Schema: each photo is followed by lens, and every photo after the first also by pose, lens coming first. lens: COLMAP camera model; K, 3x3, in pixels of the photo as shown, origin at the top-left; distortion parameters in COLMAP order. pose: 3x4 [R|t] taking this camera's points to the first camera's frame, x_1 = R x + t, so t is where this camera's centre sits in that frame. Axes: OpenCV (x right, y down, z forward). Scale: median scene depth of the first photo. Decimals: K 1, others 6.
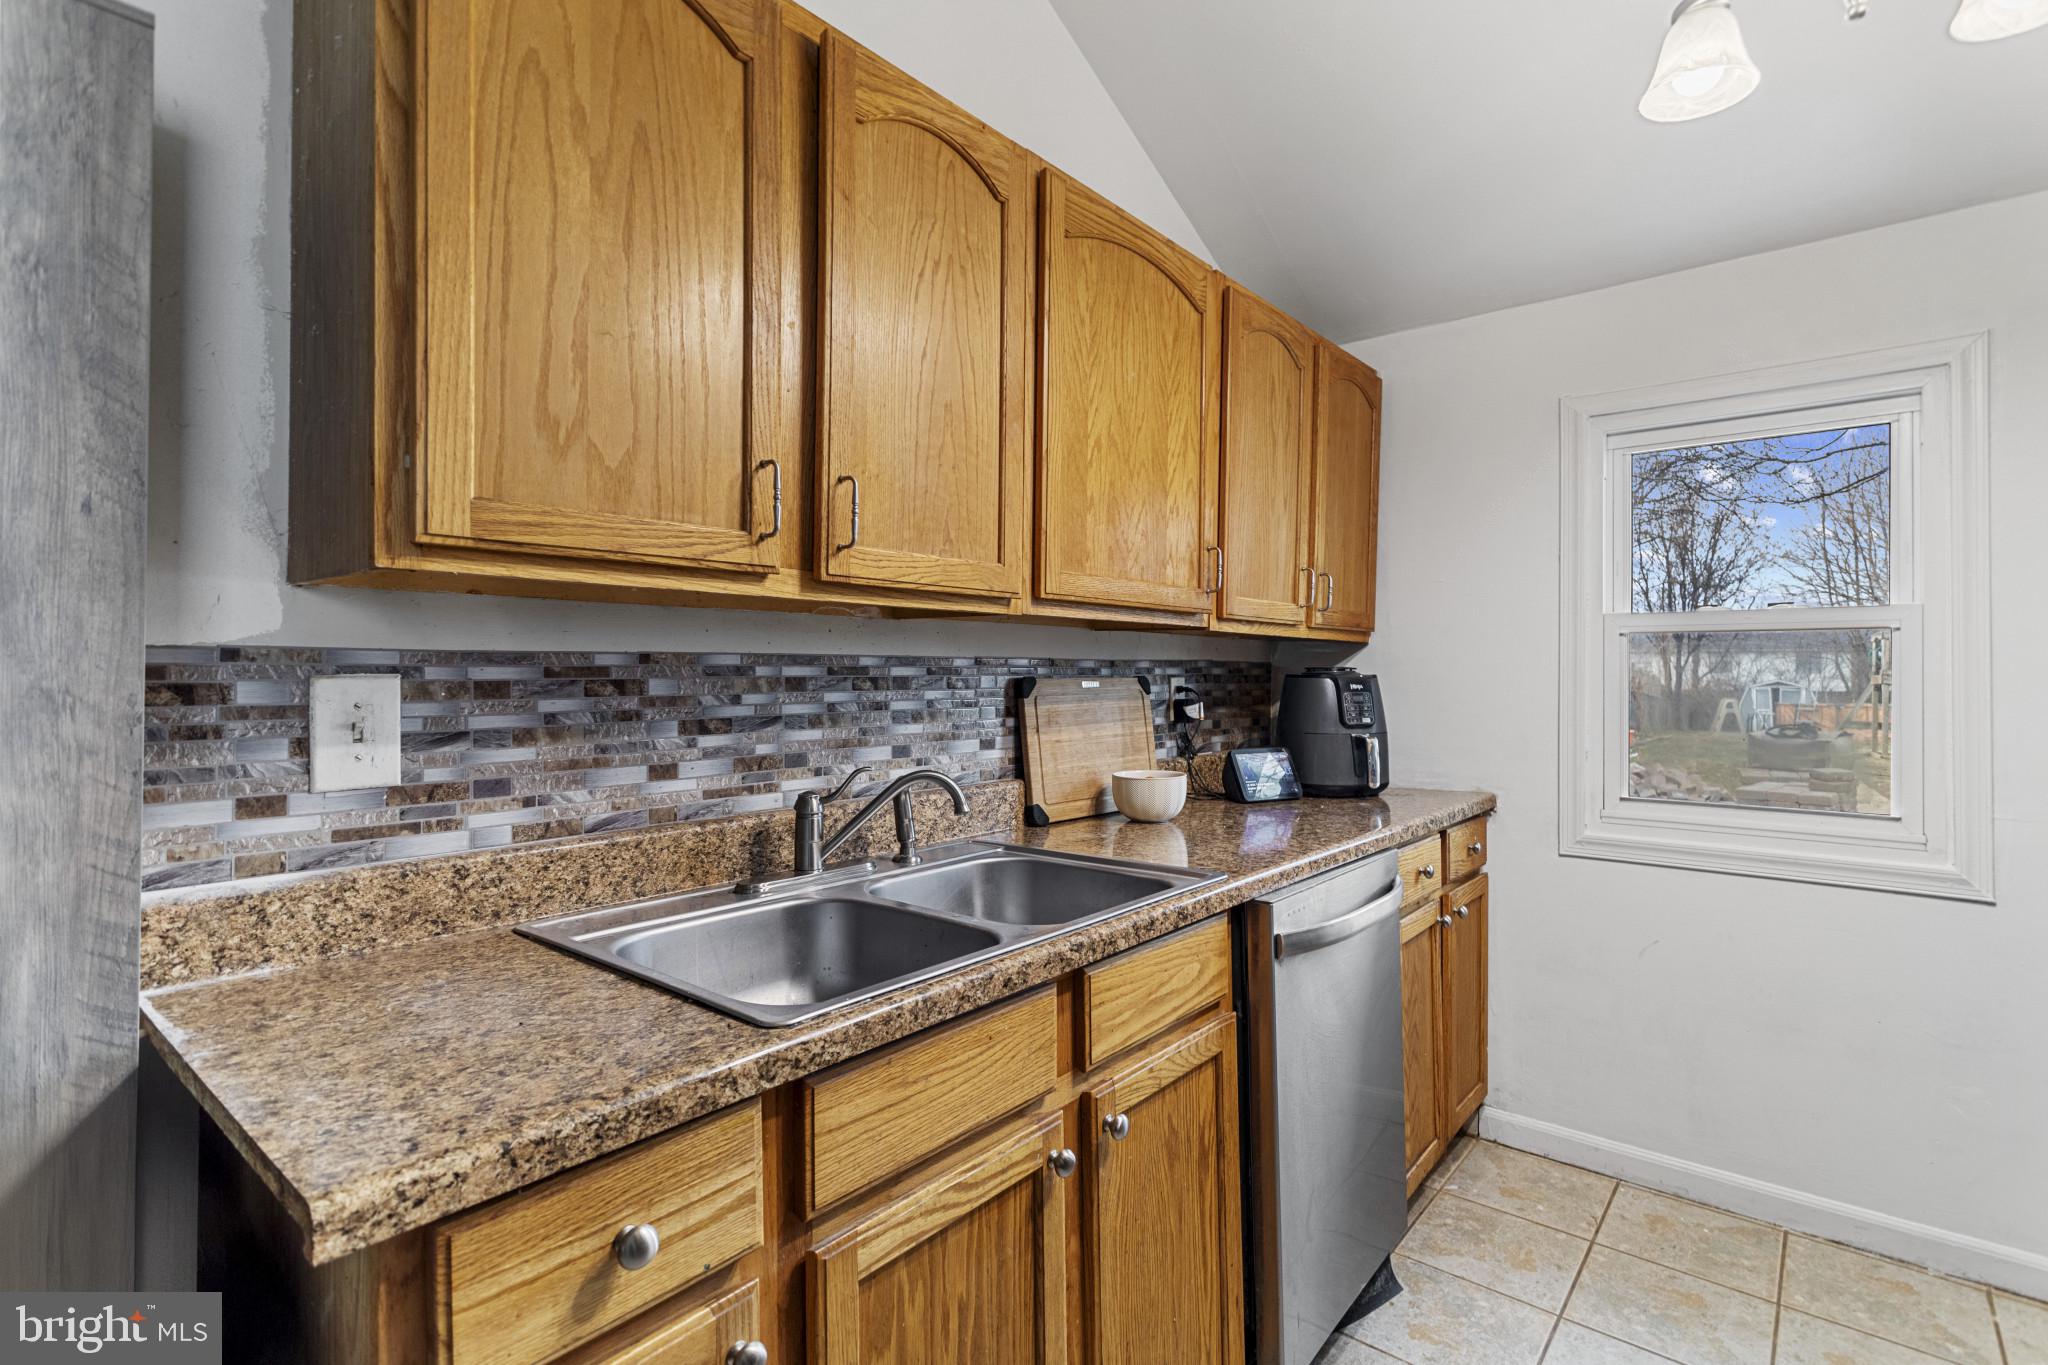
lens RADIAL K [[972.1, 0, 1030.5], [0, 972.1, 680.4], [0, 0, 1]] dist [-0.001745, 0.001016]
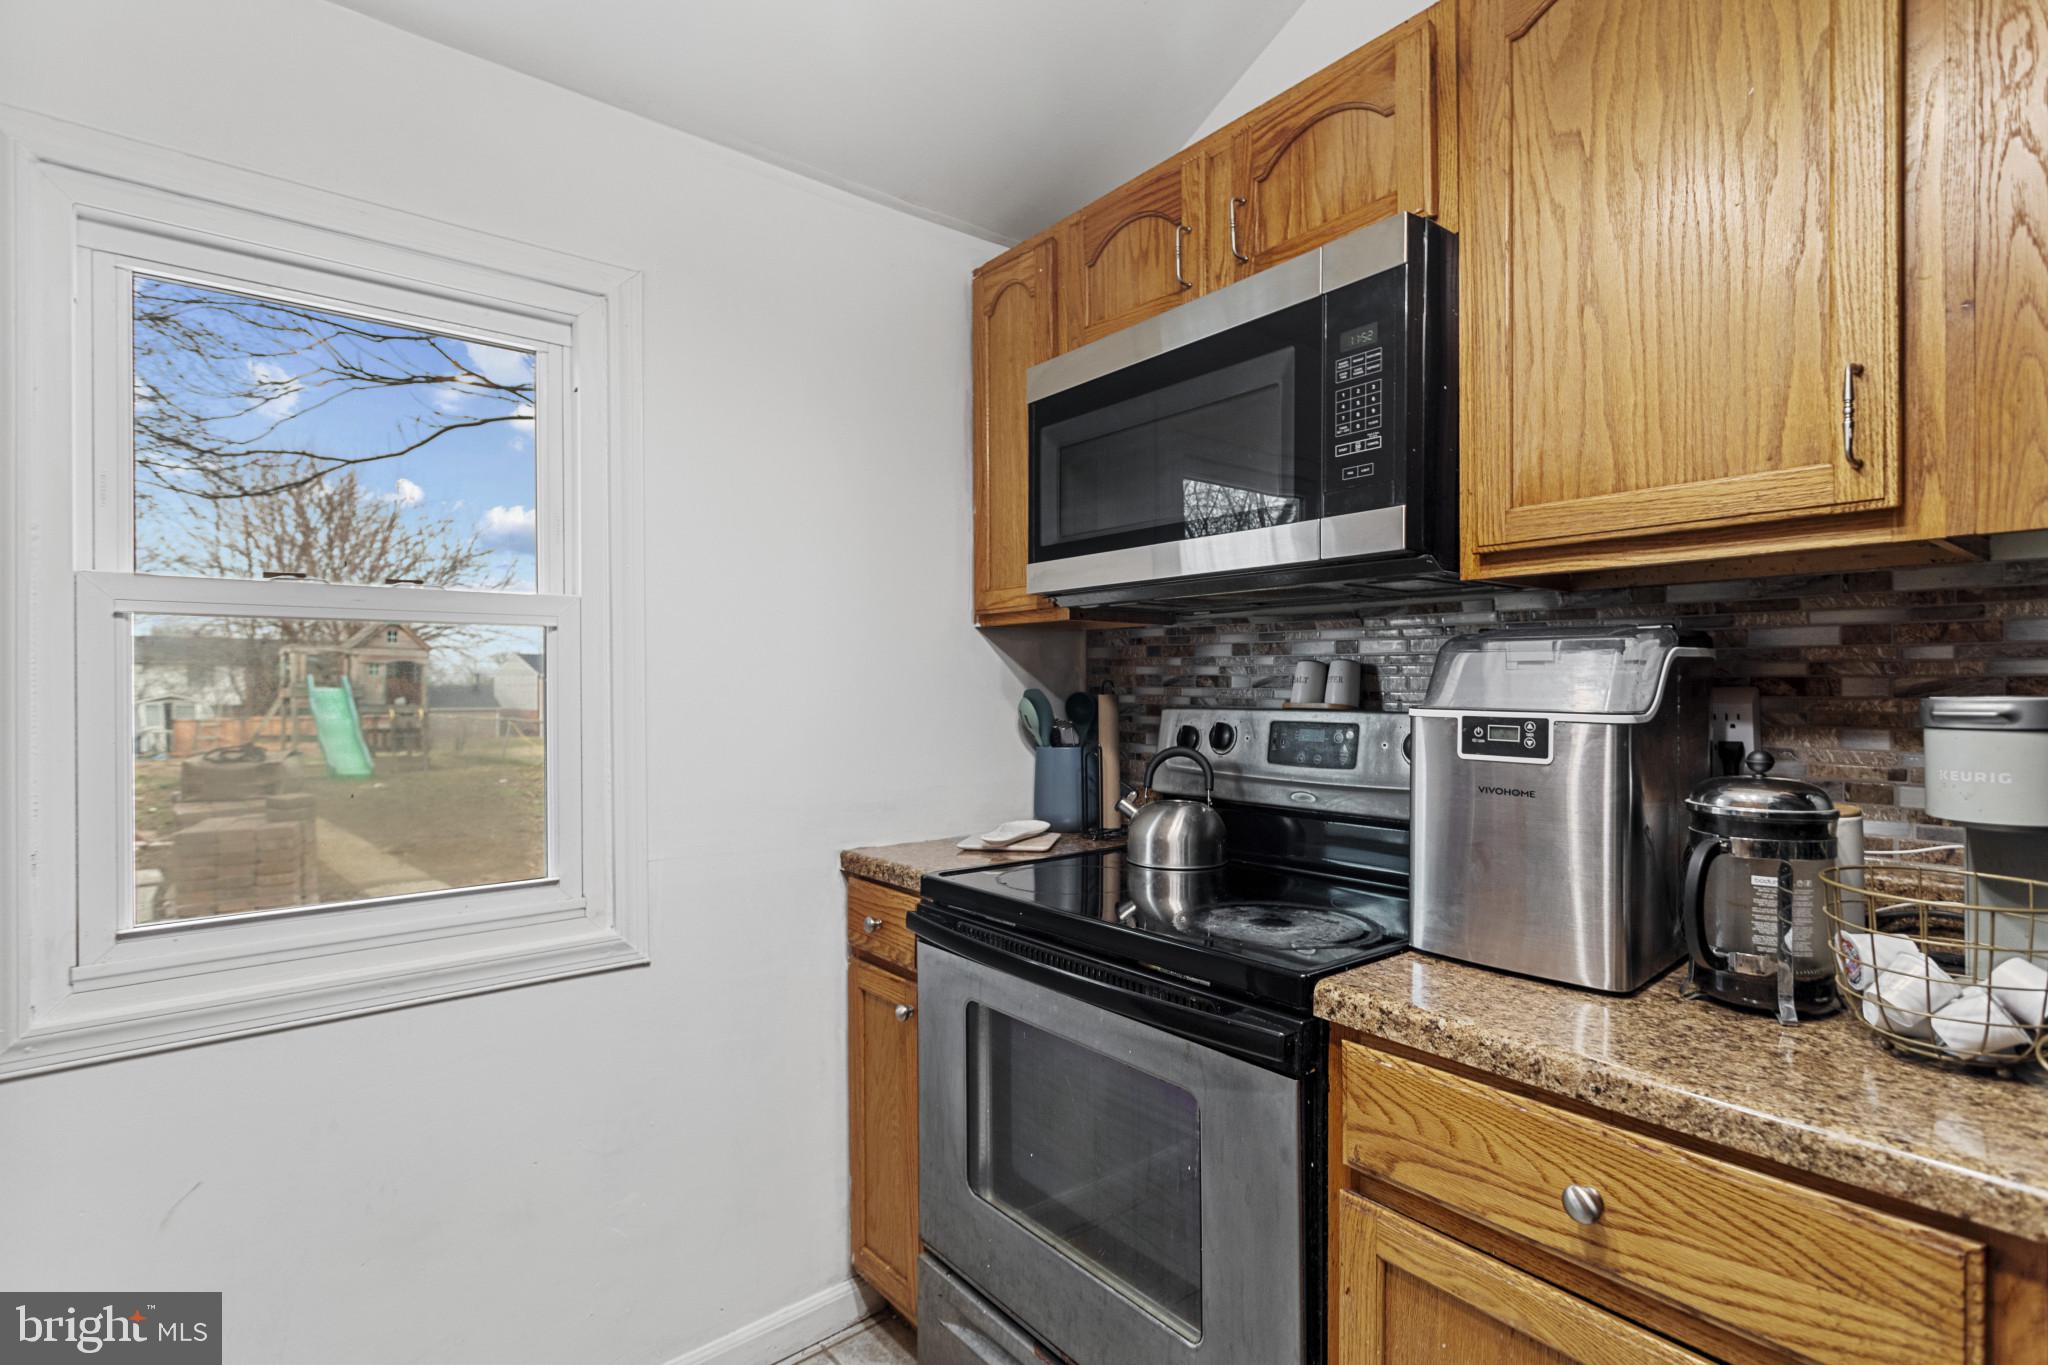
lens RADIAL K [[972.1, 0, 1030.5], [0, 972.1, 680.4], [0, 0, 1]] dist [-0.001745, 0.001016]
pose [[0.183469, -0.000420, 0.983025, 0.026049], [0.013608, 0.999905, -0.002113, -0.000747], [-0.982931, 0.013765, 0.183458, 0.058238]]
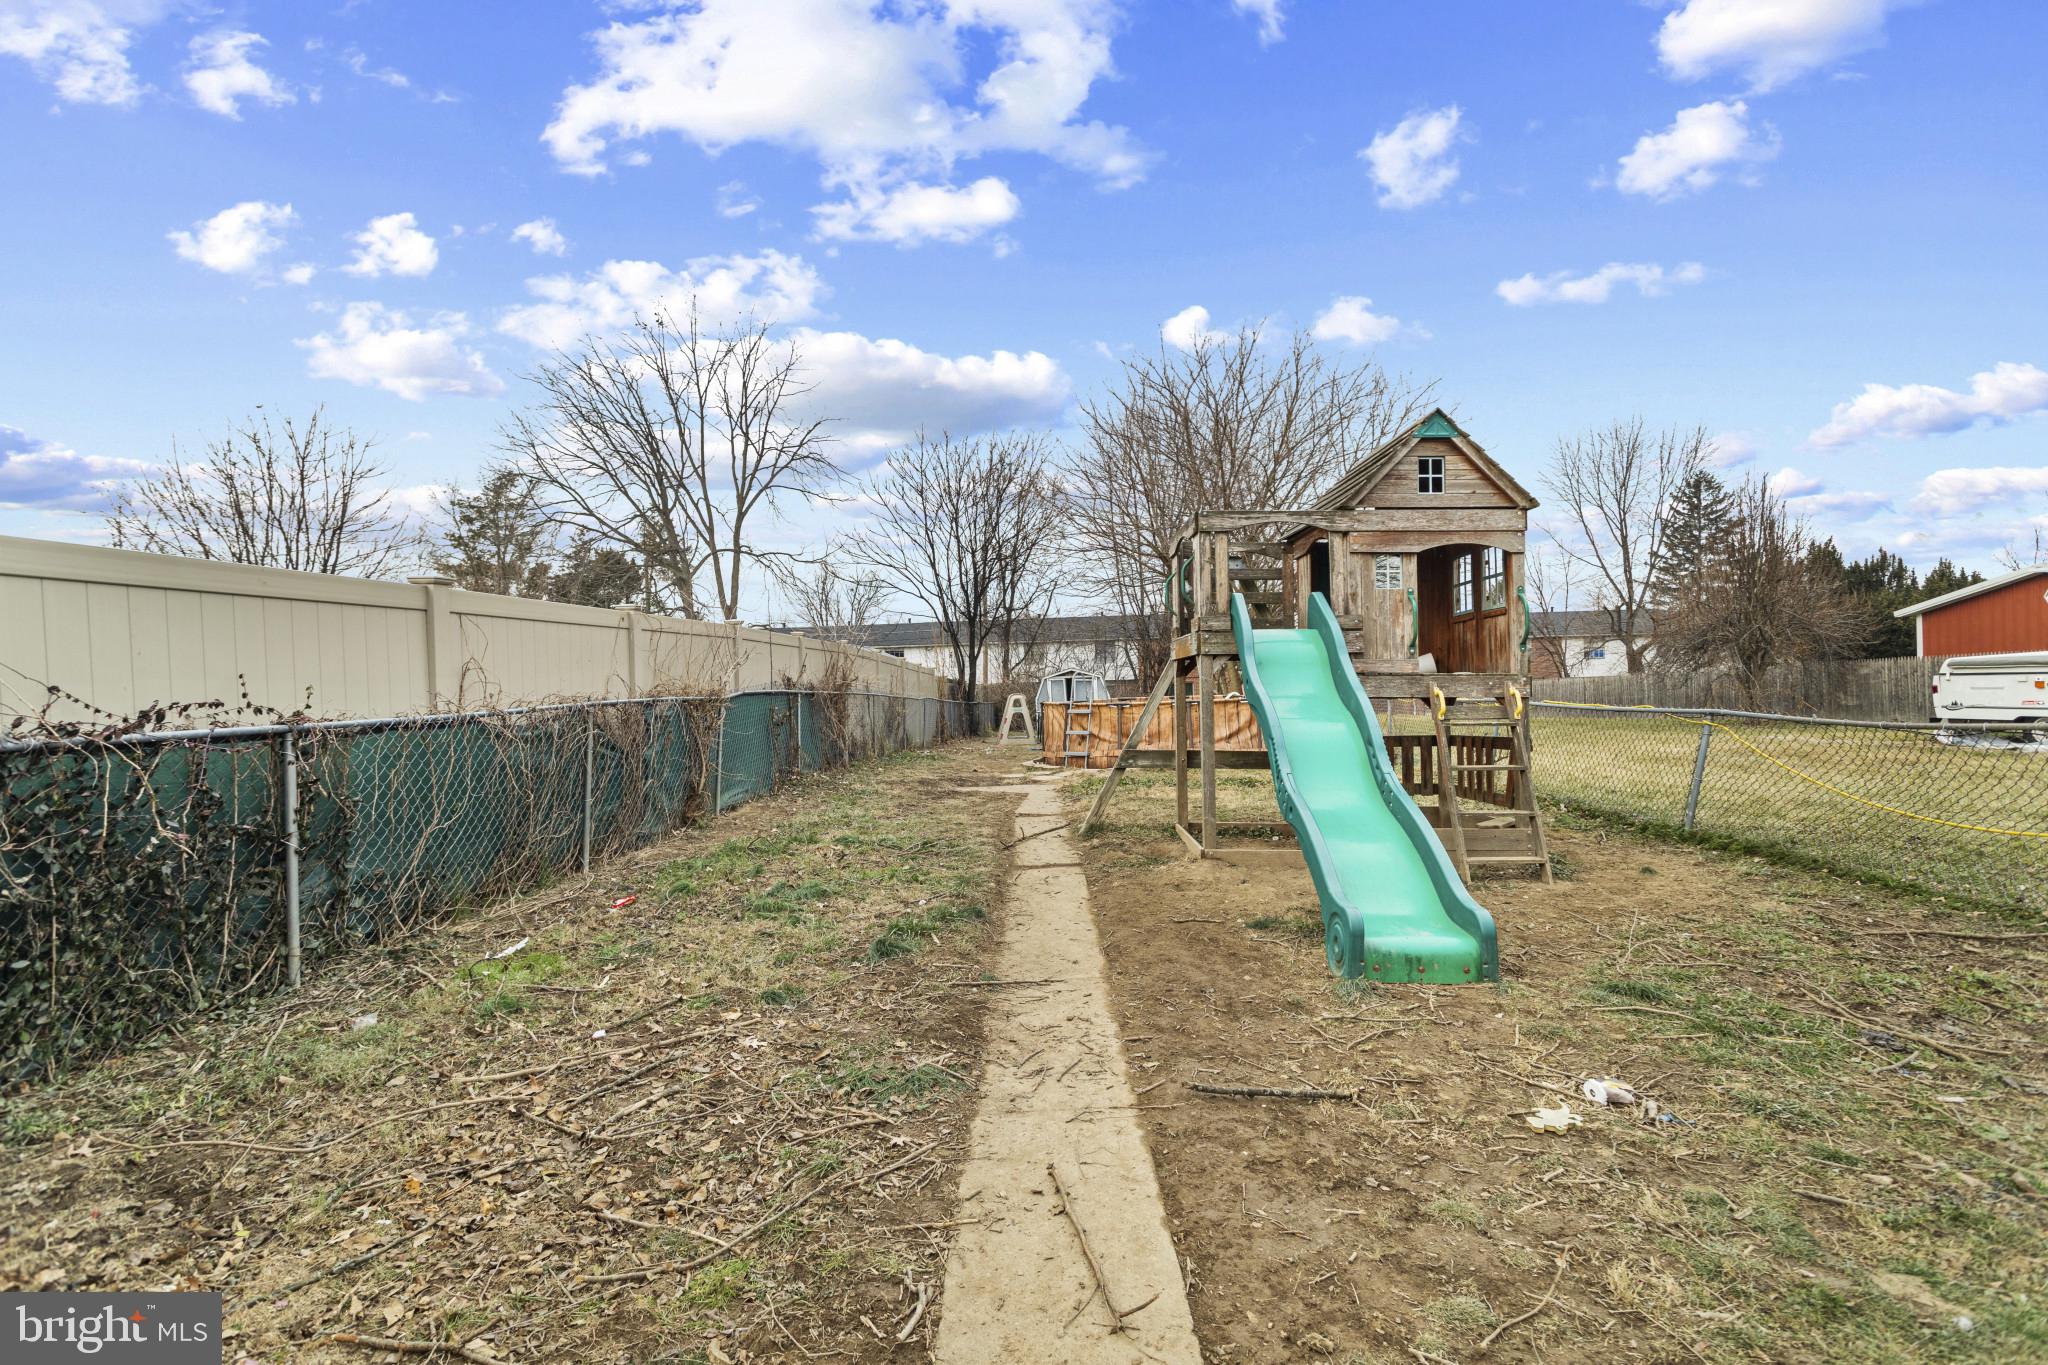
lens RADIAL K [[972.1, 0, 1030.5], [0, 972.1, 680.4], [0, 0, 1]] dist [-0.001745, 0.001016]
pose [[0.830115, -0.035278, 0.556475, 0.576784], [0.038982, 0.999226, 0.005196, 0.008716], [-0.556228, 0.017379, 0.830848, 0.680556]]
